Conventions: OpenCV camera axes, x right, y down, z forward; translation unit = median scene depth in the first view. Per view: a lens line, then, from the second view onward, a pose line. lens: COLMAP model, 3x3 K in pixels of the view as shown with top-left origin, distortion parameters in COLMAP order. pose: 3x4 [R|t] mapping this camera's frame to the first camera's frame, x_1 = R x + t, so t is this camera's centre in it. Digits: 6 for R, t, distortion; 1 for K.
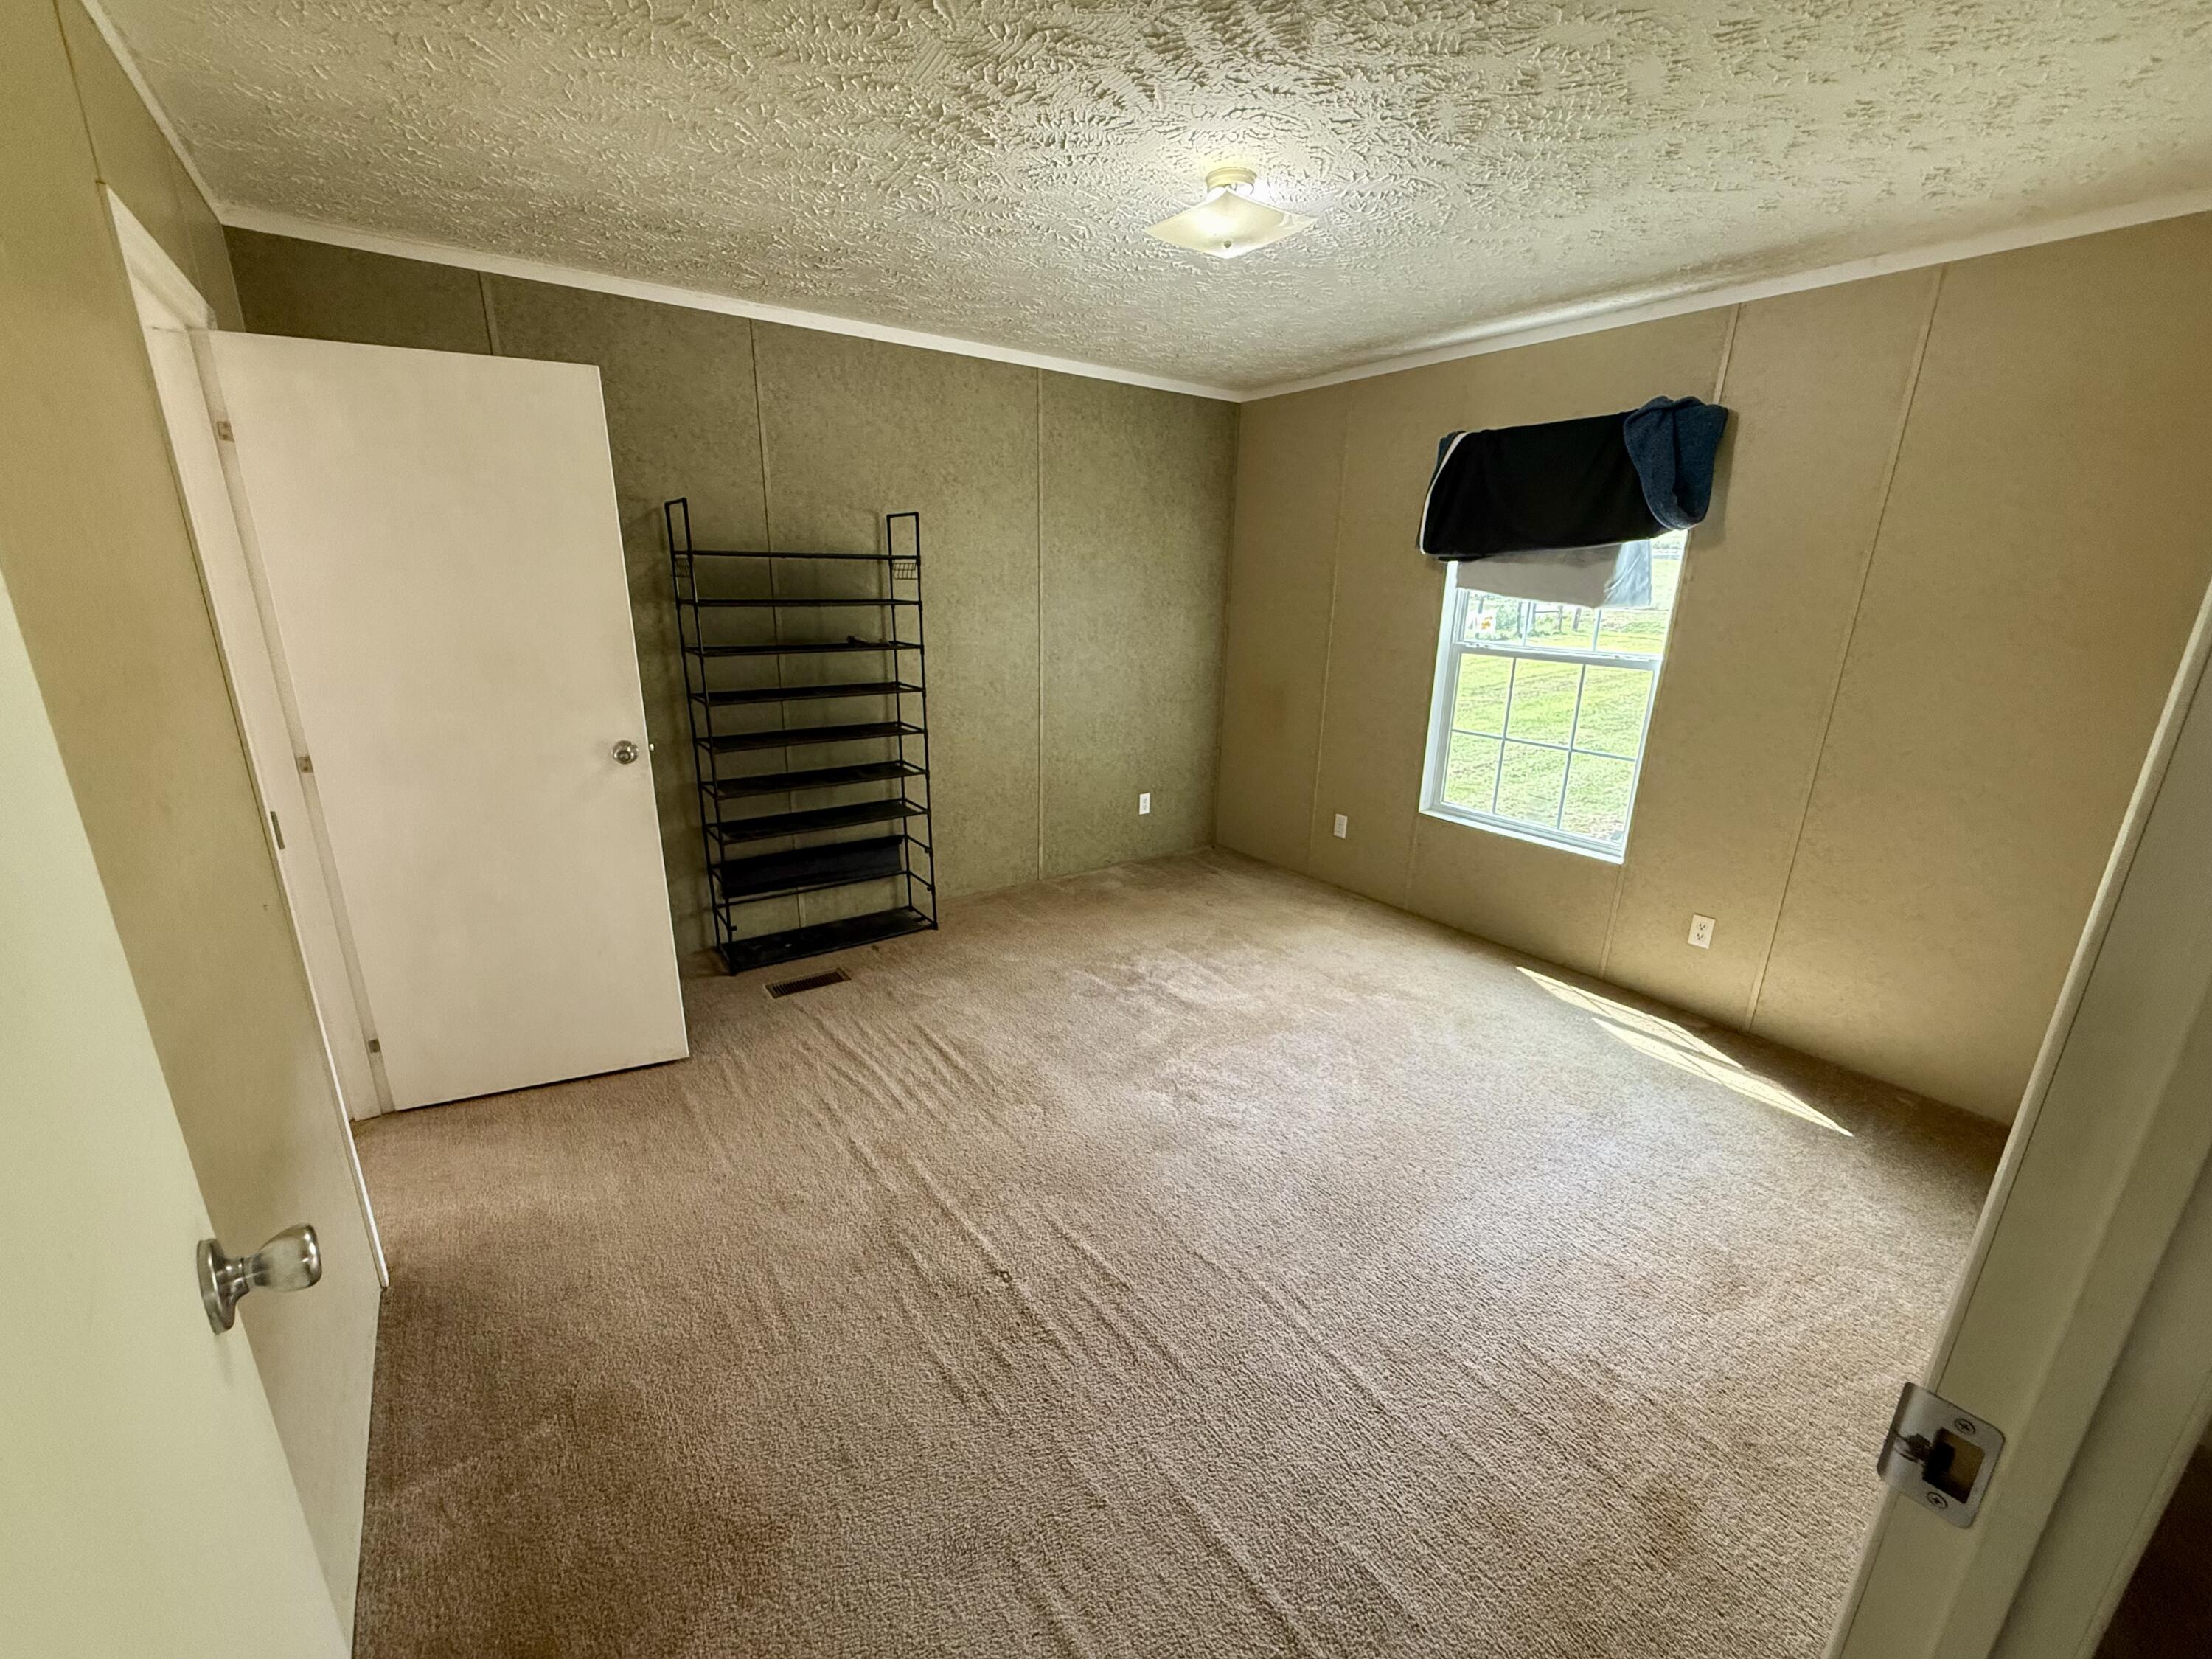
lens RADIAL K [[883.1, 0, 1102.5], [0, 883.1, 832.6], [0, 0, 1]] dist [0.000820, -0.000330]
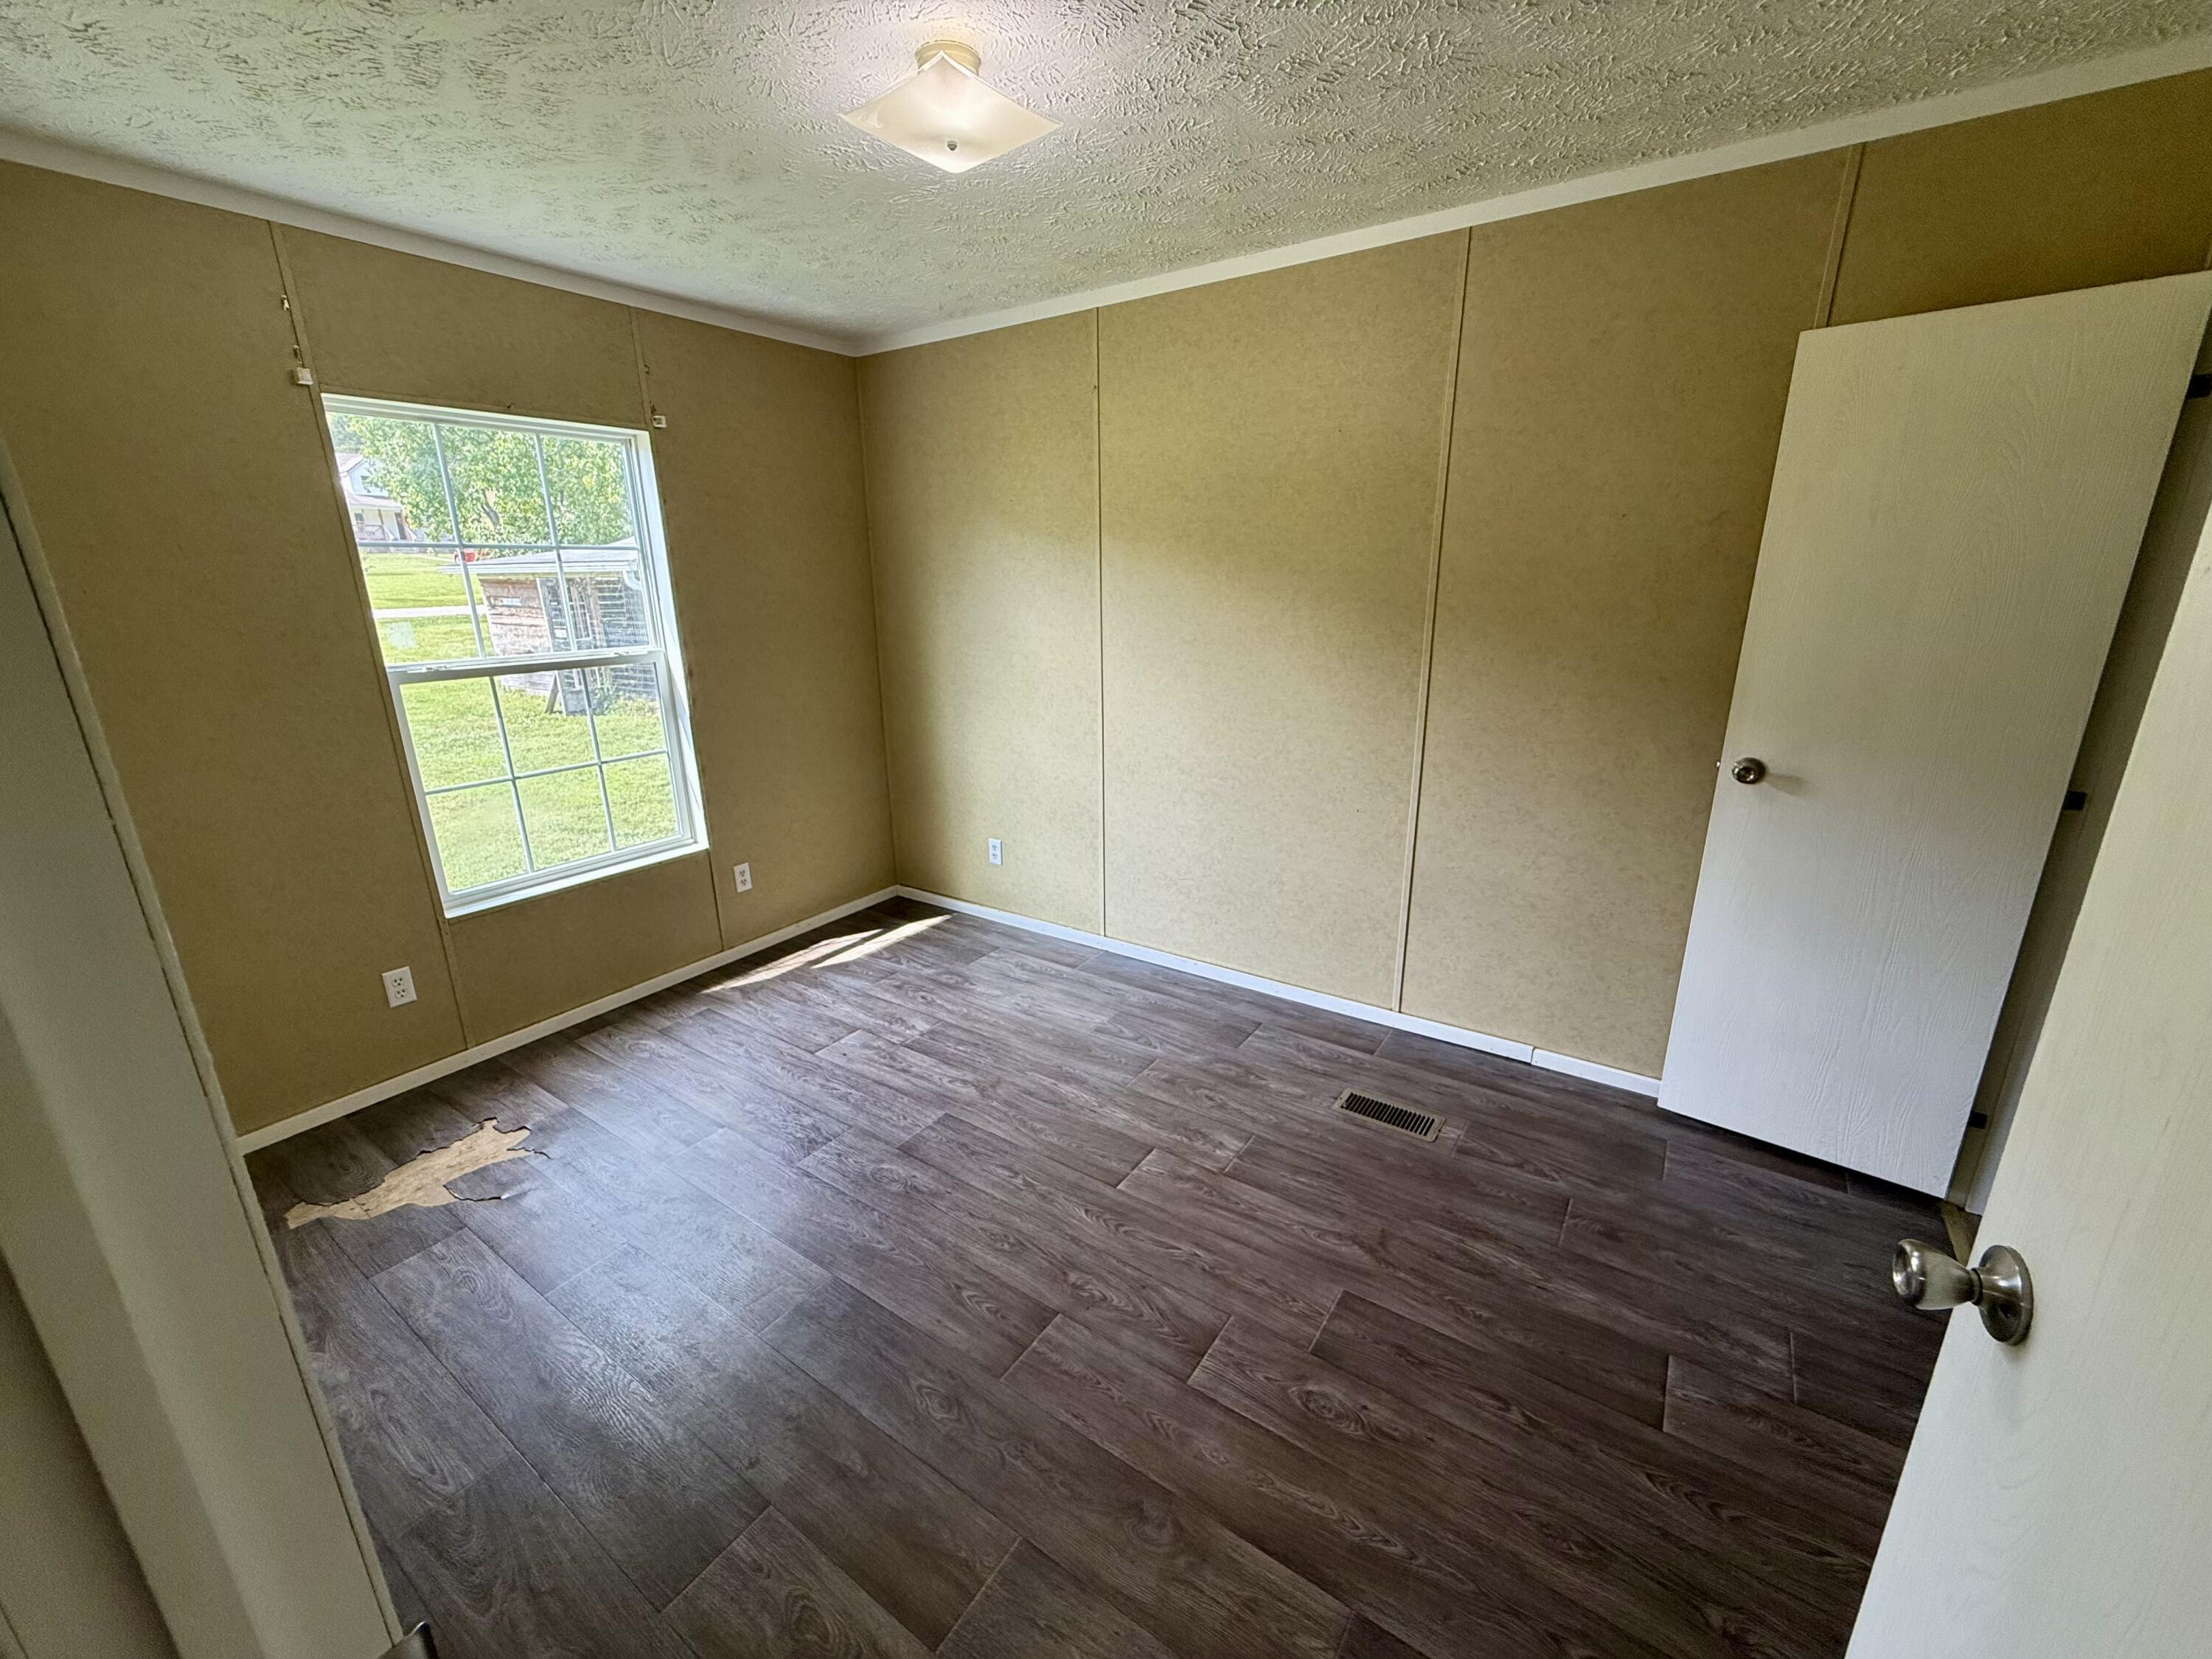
lens RADIAL K [[898.8, 0, 1113.5], [0, 898.8, 820.3], [0, 0, 1]] dist [0.001461, -0.000034]
pose [[-0.334208, -0.259304, 0.906127, -0.500813], [0.271723, 0.894078, 0.356076, -0.233497], [-0.902481, 0.365219, -0.228349, 0.792037]]
